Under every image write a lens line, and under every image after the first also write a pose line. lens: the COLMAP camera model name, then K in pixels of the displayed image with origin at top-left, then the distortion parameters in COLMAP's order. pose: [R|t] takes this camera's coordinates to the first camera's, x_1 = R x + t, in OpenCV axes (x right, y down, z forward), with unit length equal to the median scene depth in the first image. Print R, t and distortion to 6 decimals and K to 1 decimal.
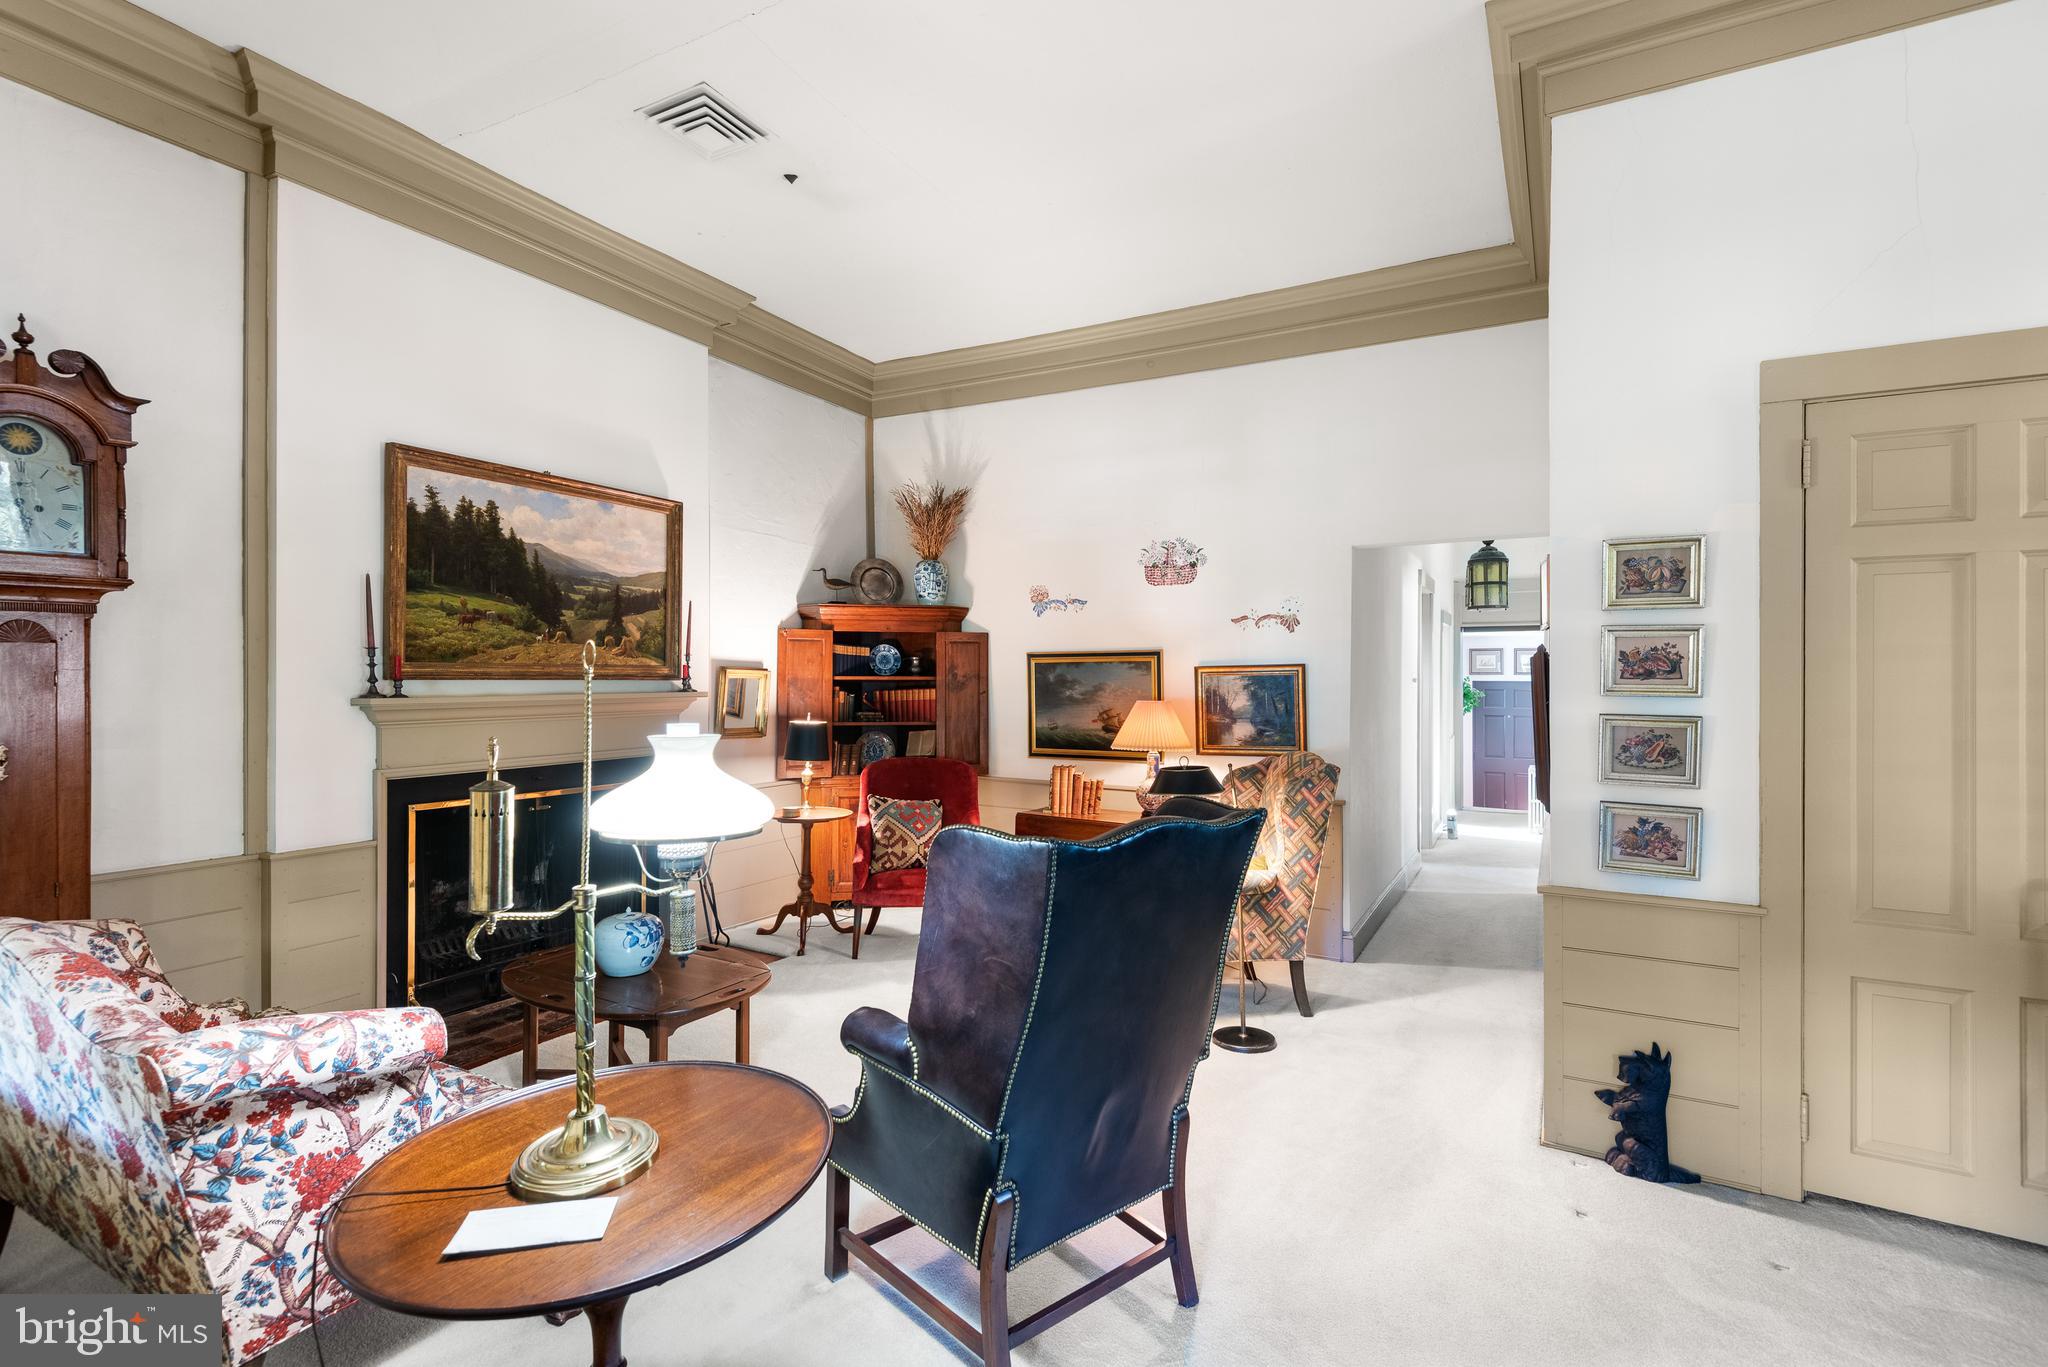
lens RADIAL K [[940.3, 0, 1018.7], [0, 940.3, 671.3], [0, 0, 1]] dist [0.024176, -0.009932]
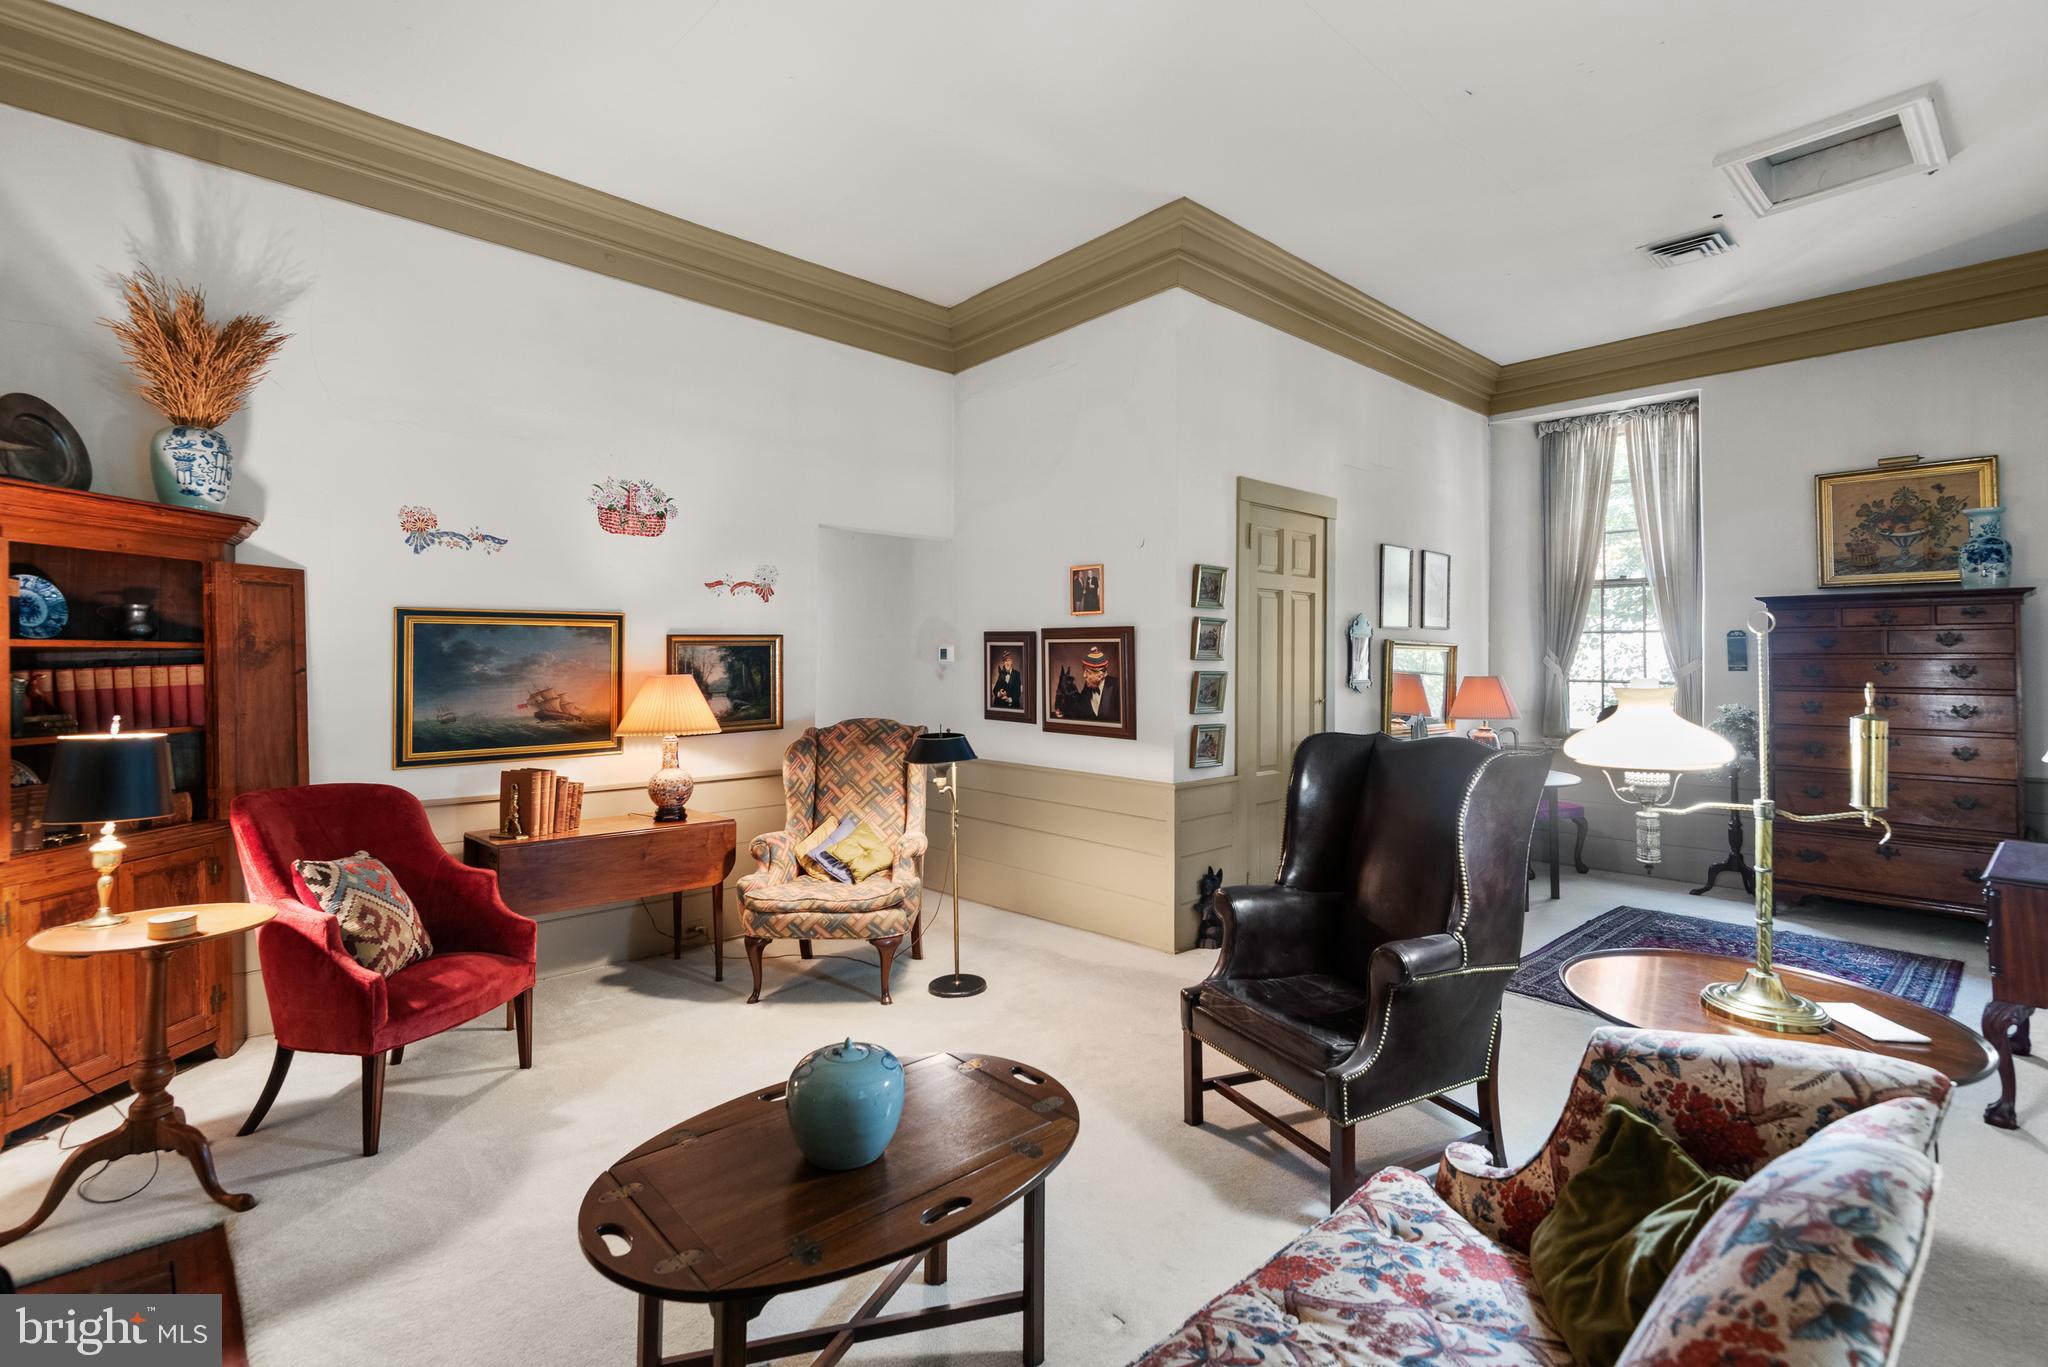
lens RADIAL K [[940.3, 0, 1030.4], [0, 940.3, 645.4], [0, 0, 1]] dist [0.024176, -0.009932]
pose [[0.302971, 0.008803, 0.952959, -0.616704], [-0.008597, 0.999942, -0.006504, 0.008592], [-0.952961, -0.006222, 0.303029, 0.489036]]
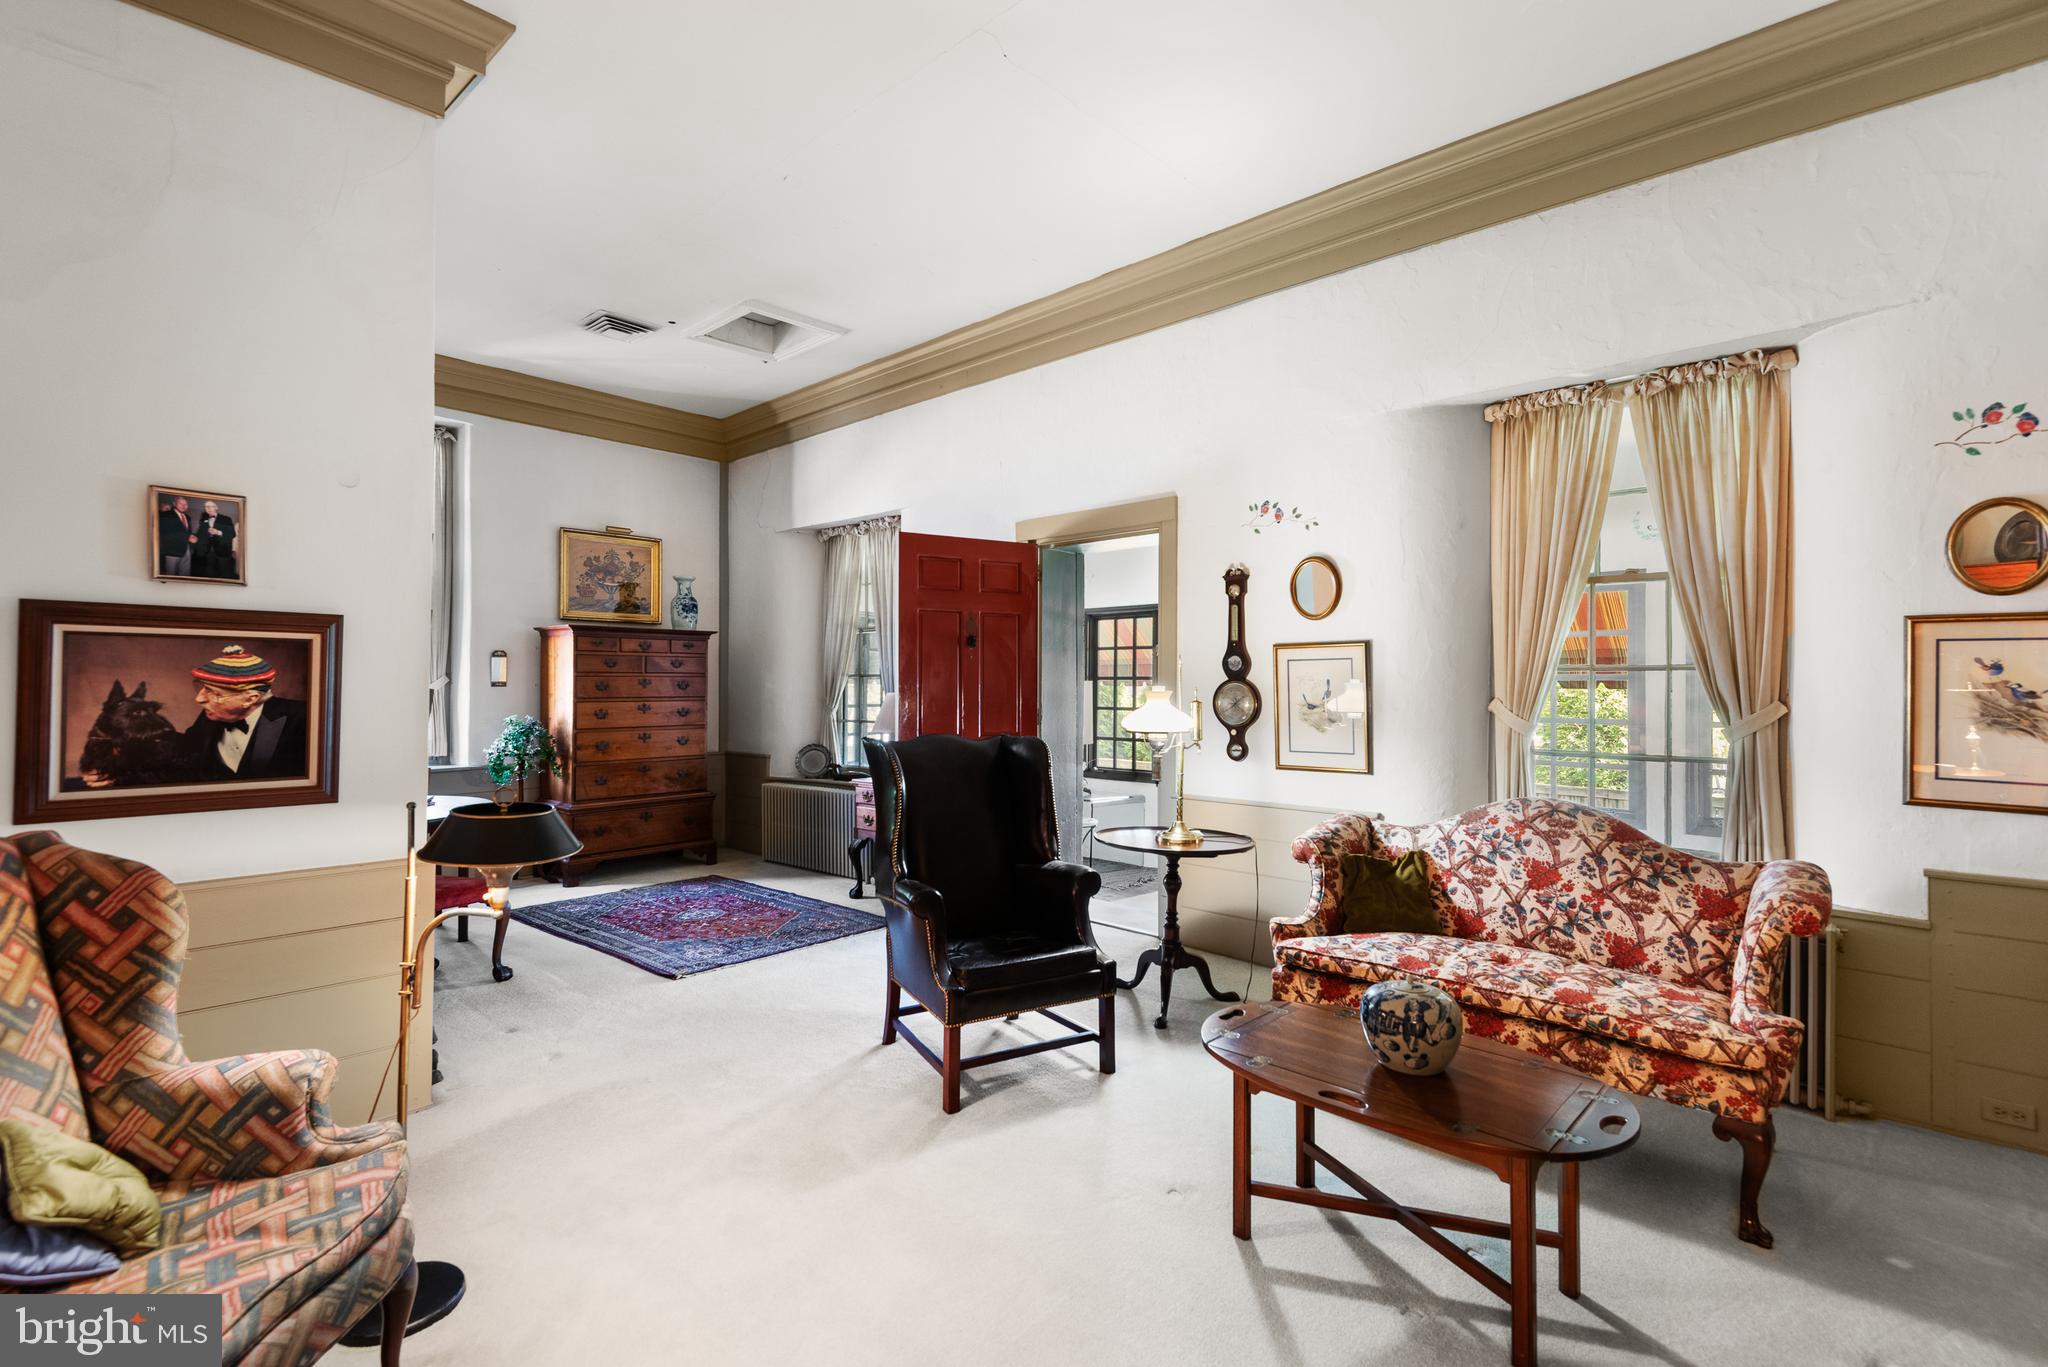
lens RADIAL K [[940.3, 0, 1011.5], [0, 940.3, 687.0], [0, 0, 1]] dist [0.024176, -0.009932]
pose [[-0.973333, -0.009699, 0.229191, -0.185425], [-0.011037, 0.999929, -0.004553, 0.025537], [-0.229130, -0.006961, -0.973371, 1.195850]]
